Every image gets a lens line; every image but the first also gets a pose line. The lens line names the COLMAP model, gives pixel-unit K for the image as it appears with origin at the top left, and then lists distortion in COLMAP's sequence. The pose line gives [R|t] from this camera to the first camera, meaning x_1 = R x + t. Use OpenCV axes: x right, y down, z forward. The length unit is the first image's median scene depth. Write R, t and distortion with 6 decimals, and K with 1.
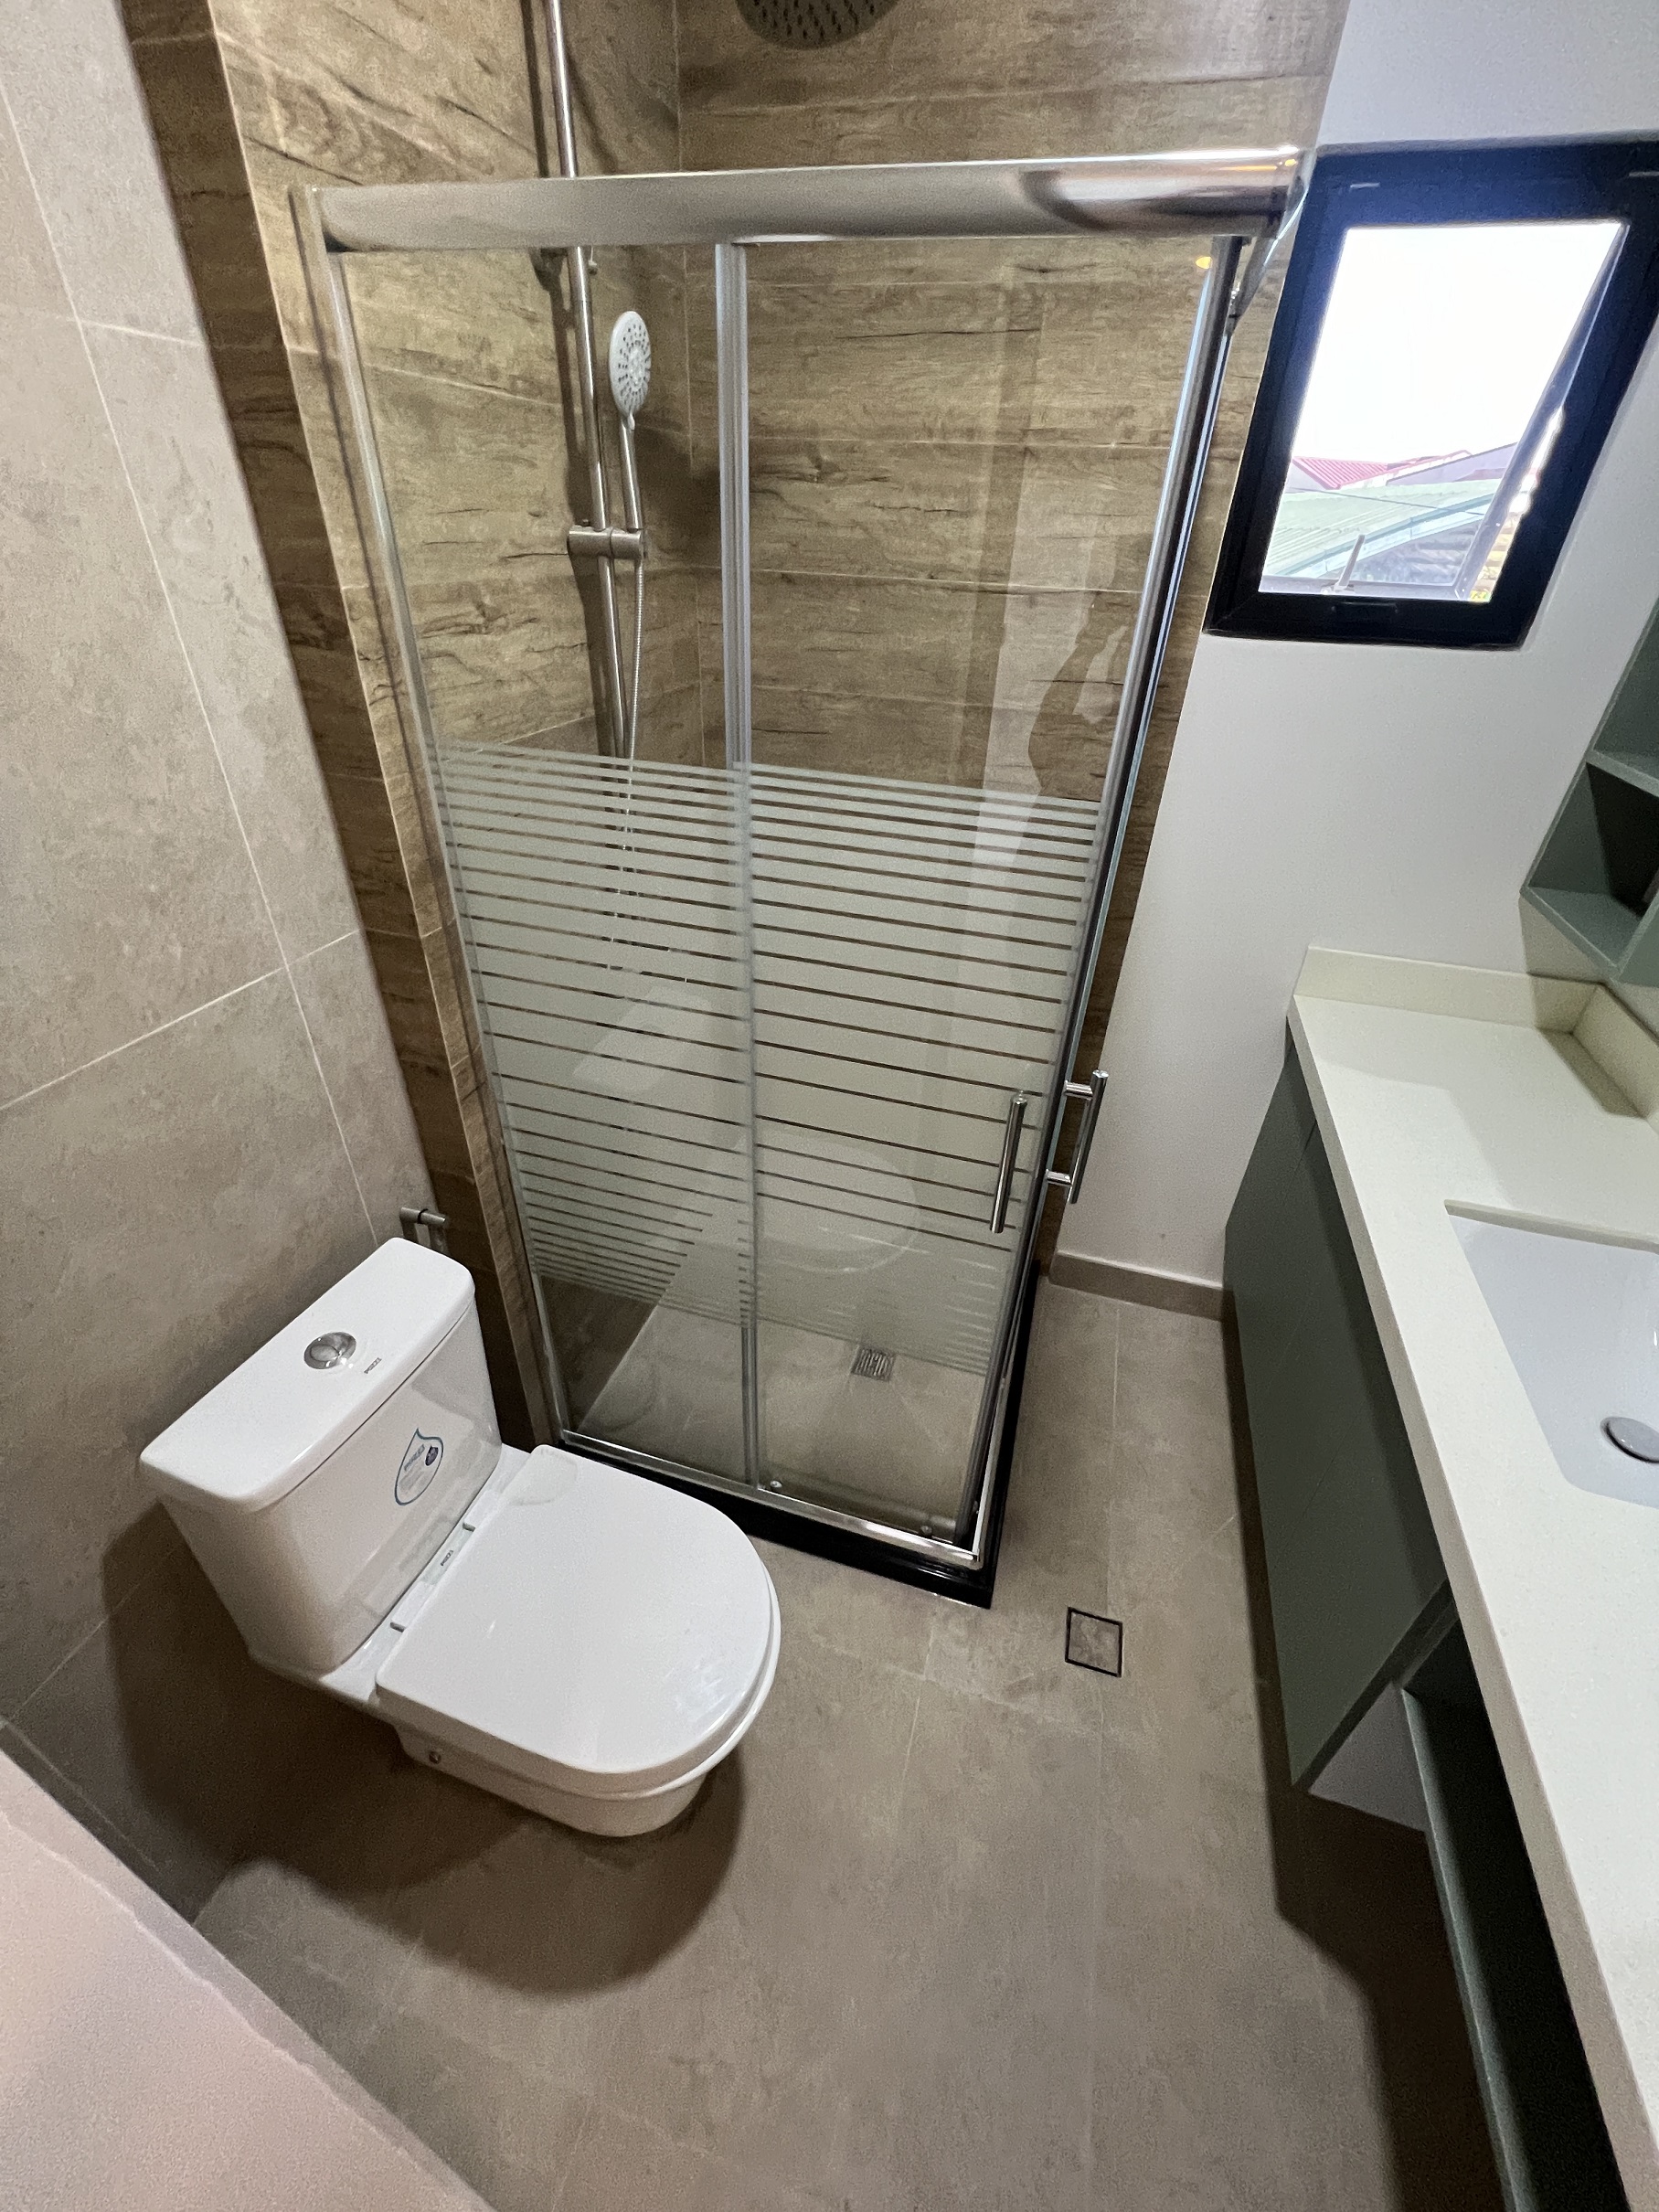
lens RADIAL K [[887.8, 0, 833.1], [0, 887.8, 1097.4], [0, 0, 1]] dist [-0.002968, 0.000054]
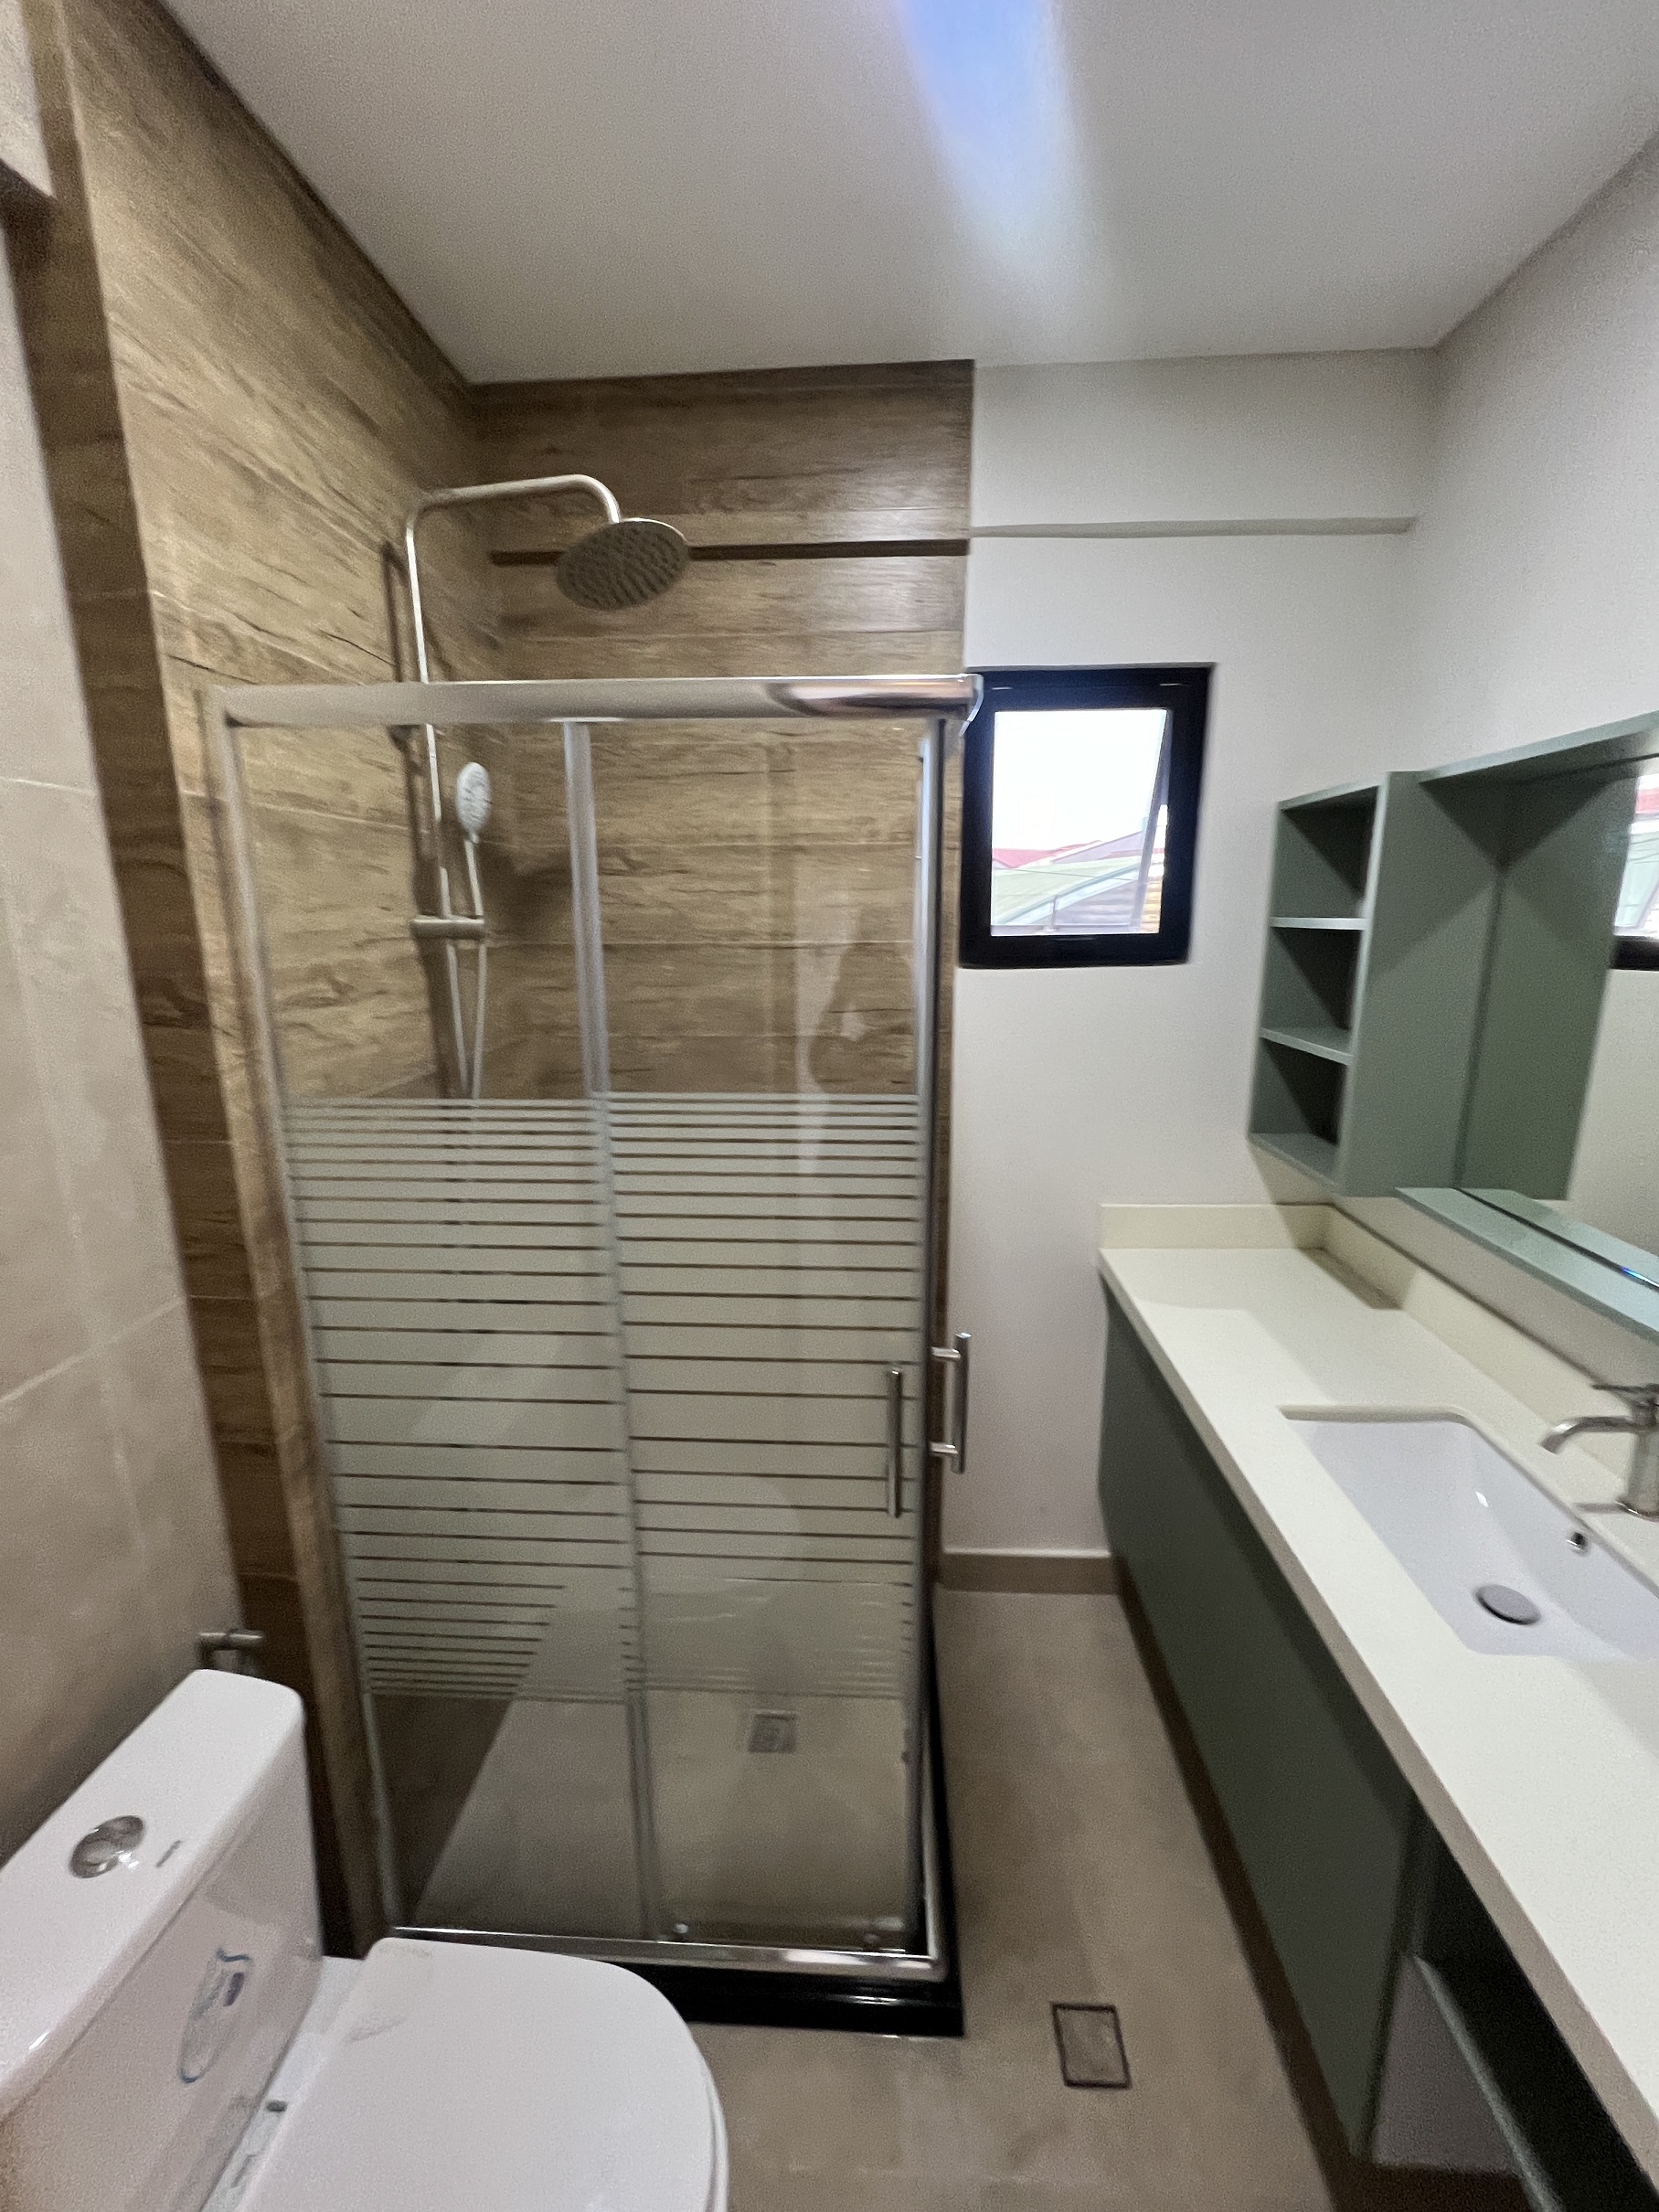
lens RADIAL K [[888.9, 0, 834.6], [0, 888.9, 1095.7], [0, 0, 1]] dist [-0.009478, 0.004914]
pose [[0.970360, -0.091807, 0.223548, -0.053598], [0.164710, 0.928147, -0.333786, 0.033562], [-0.176842, 0.360713, 0.915758, -0.047809]]
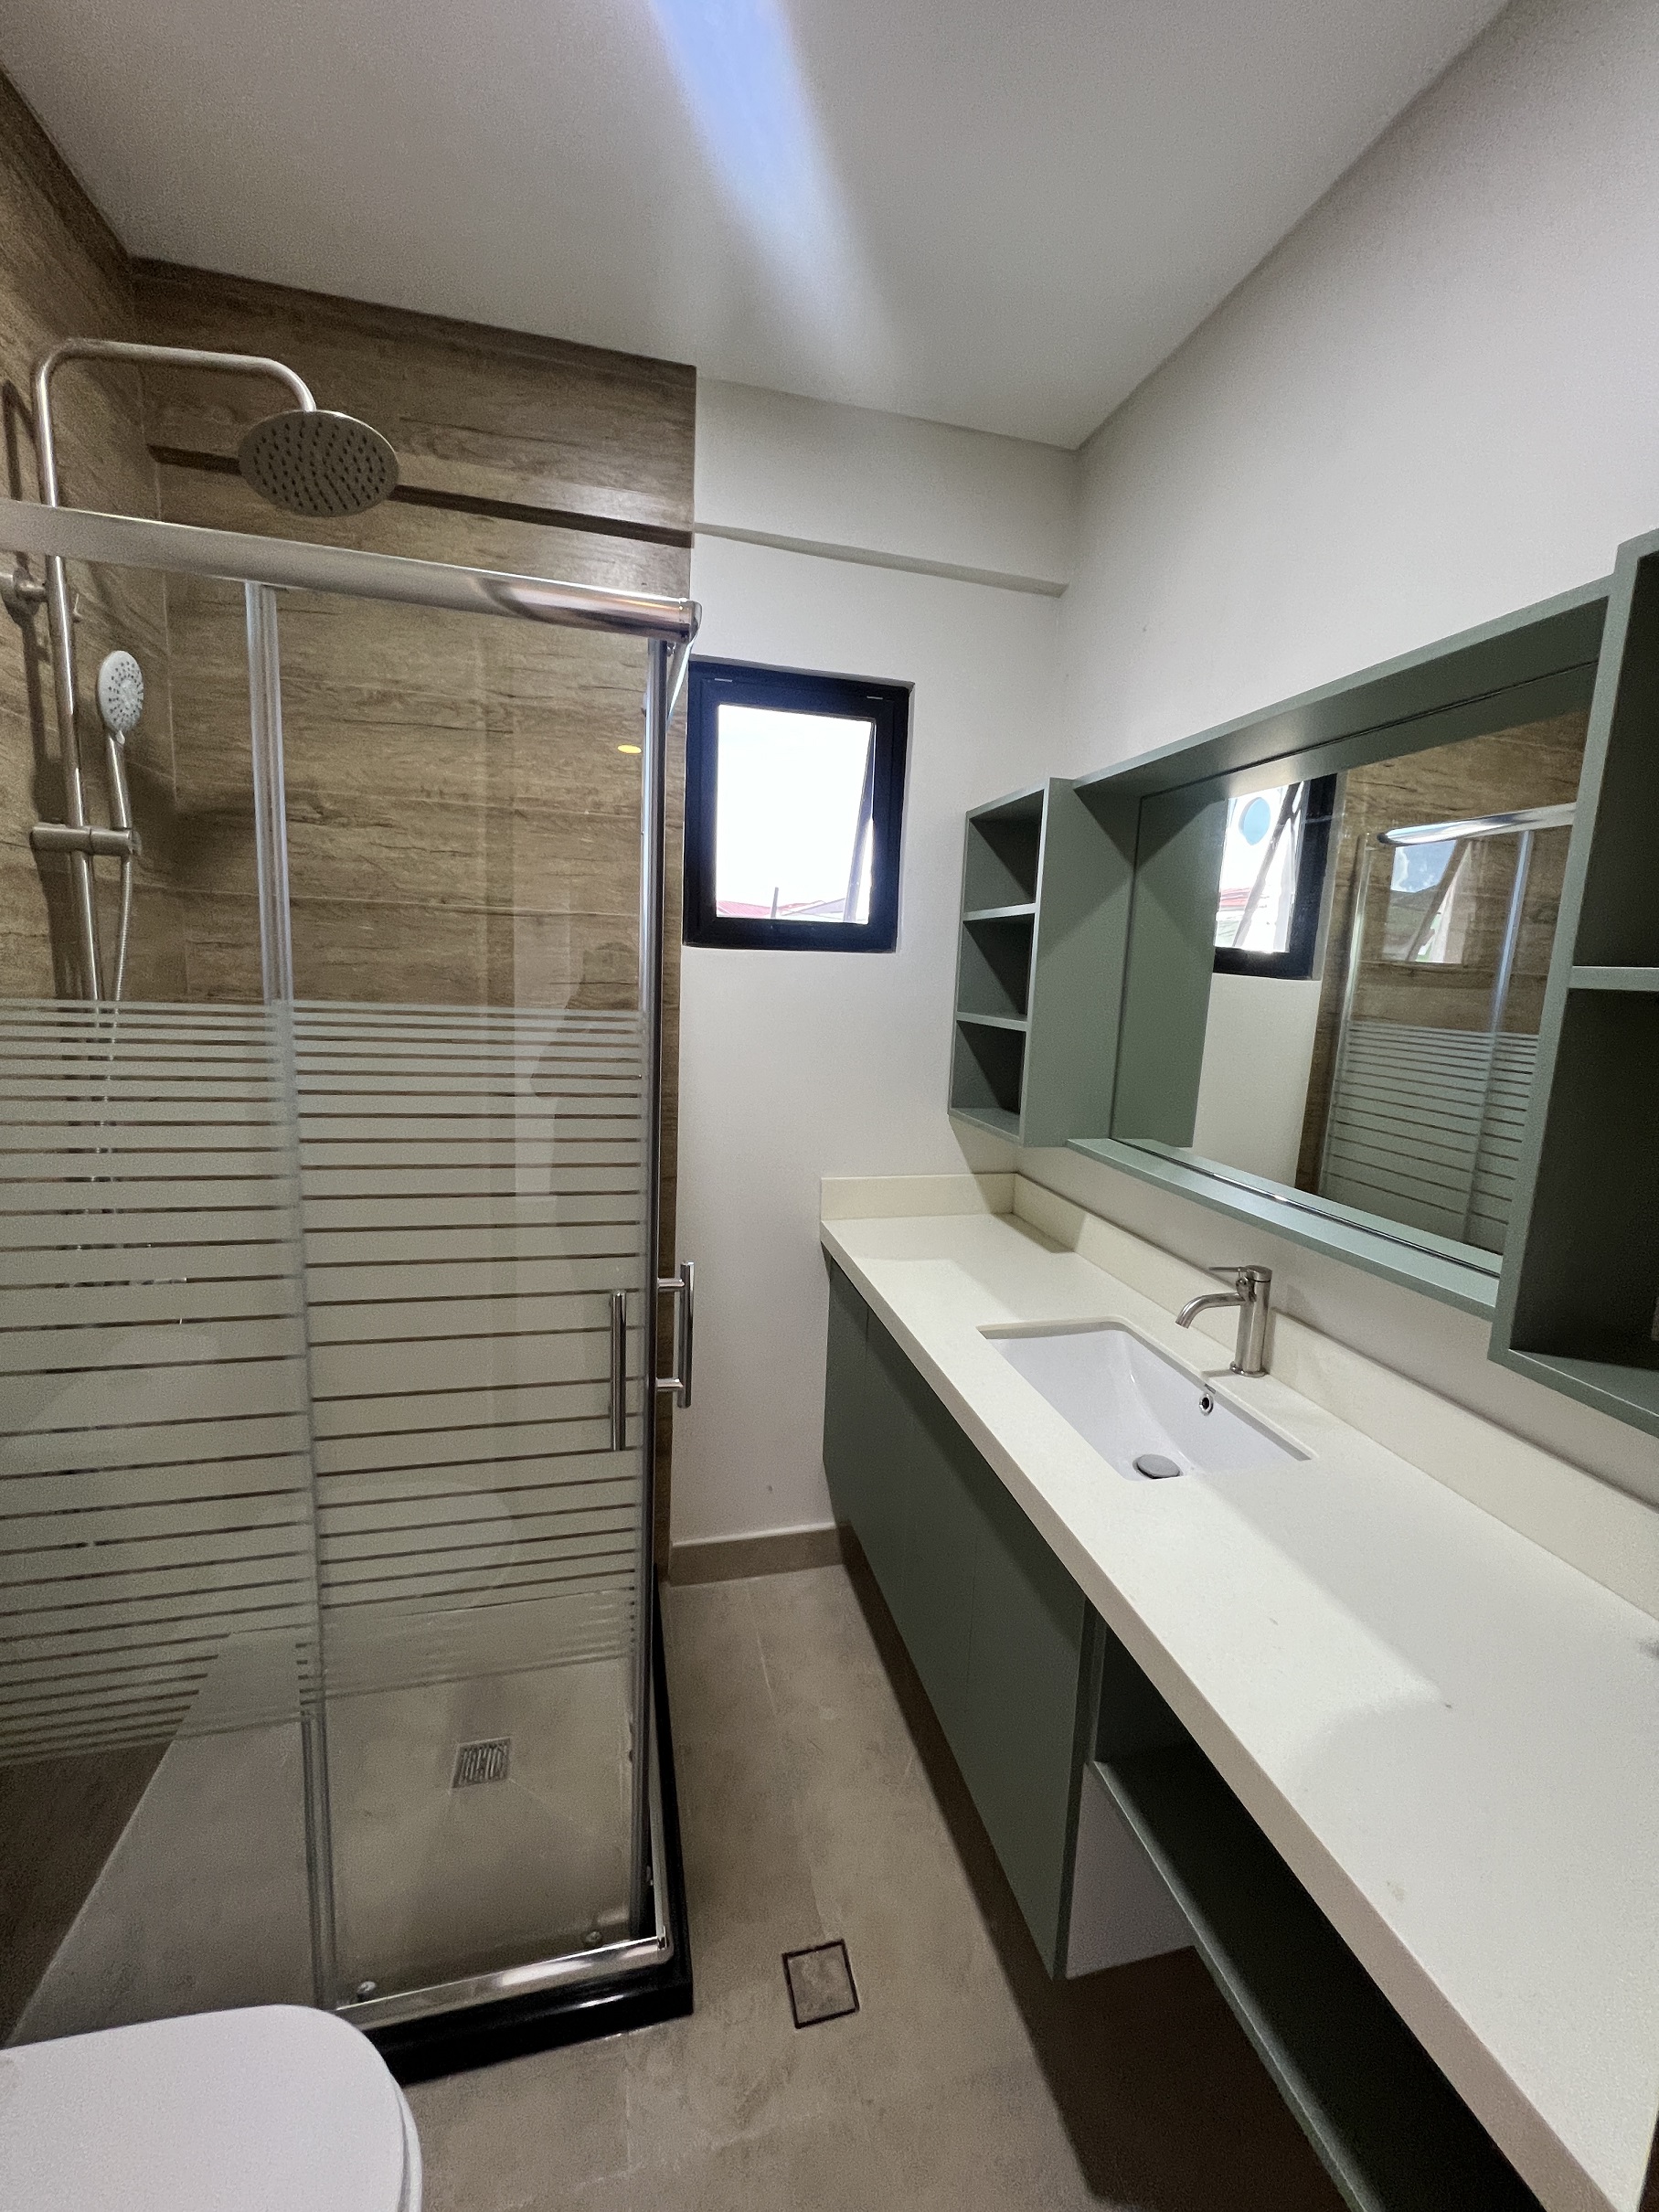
lens RADIAL K [[887.8, 0, 833.1], [0, 887.8, 1097.4], [0, 0, 1]] dist [-0.002968, 0.000054]
pose [[0.859116, -0.076428, 0.506042, -0.065587], [0.268628, 0.908969, -0.318771, 0.159956], [-0.435613, 0.409799, 0.801440, -0.014135]]
